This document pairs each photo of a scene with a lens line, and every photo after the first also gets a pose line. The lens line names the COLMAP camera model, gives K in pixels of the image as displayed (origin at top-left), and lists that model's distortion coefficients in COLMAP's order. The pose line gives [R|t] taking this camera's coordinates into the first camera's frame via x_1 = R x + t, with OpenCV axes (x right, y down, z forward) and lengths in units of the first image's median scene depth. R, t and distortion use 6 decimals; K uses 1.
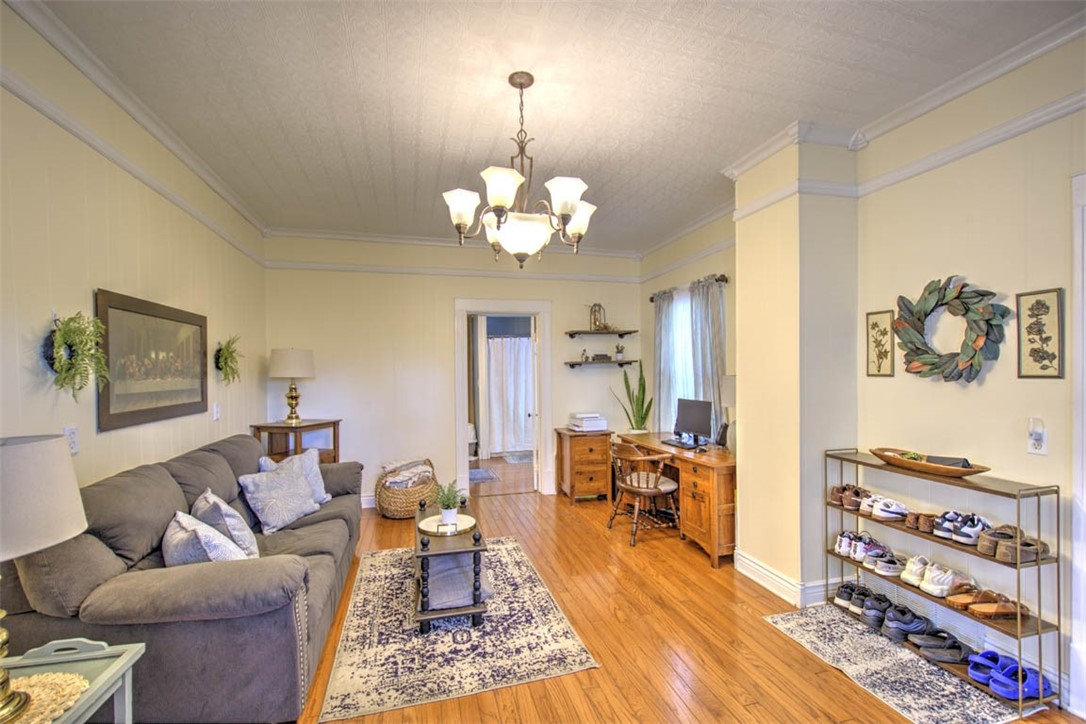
lens RADIAL K [[459.9, 0, 540.5], [0, 459.9, 373.0], [0, 0, 1]] dist [-0.003070, -0.000643]
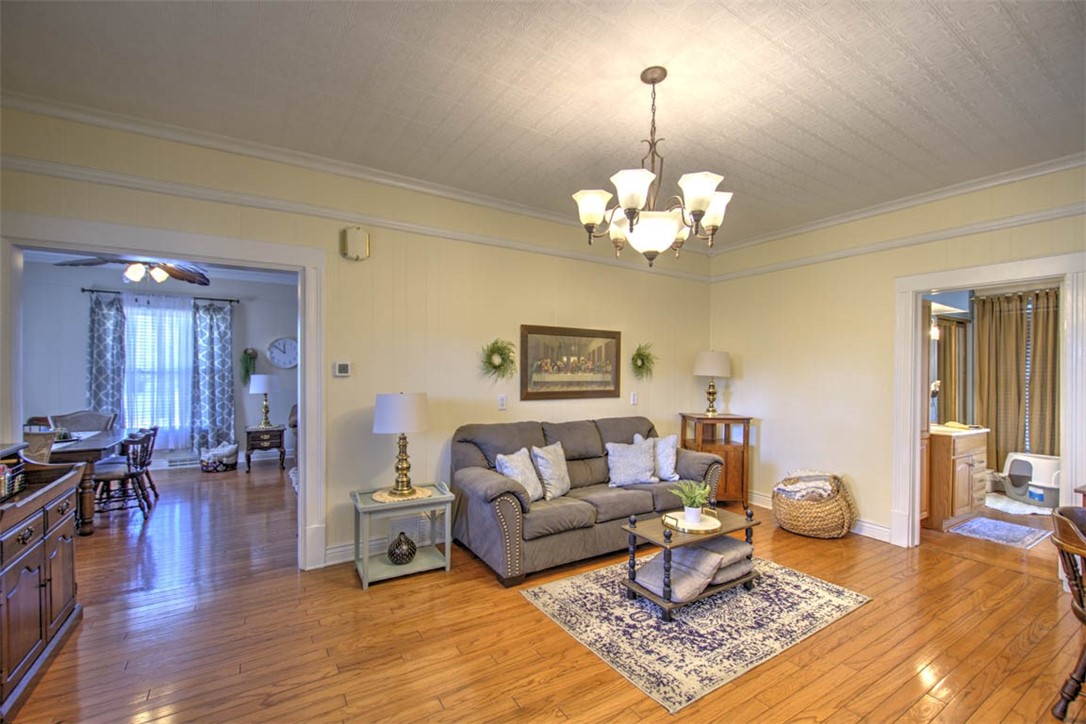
lens RADIAL K [[459.9, 0, 540.5], [0, 459.9, 373.0], [0, 0, 1]] dist [-0.003070, -0.000643]
pose [[0.288213, 0.014849, -0.957451, 0.750744], [-0.016544, 0.999808, 0.010526, -0.004686], [0.957423, 0.012806, 0.288404, 0.436489]]
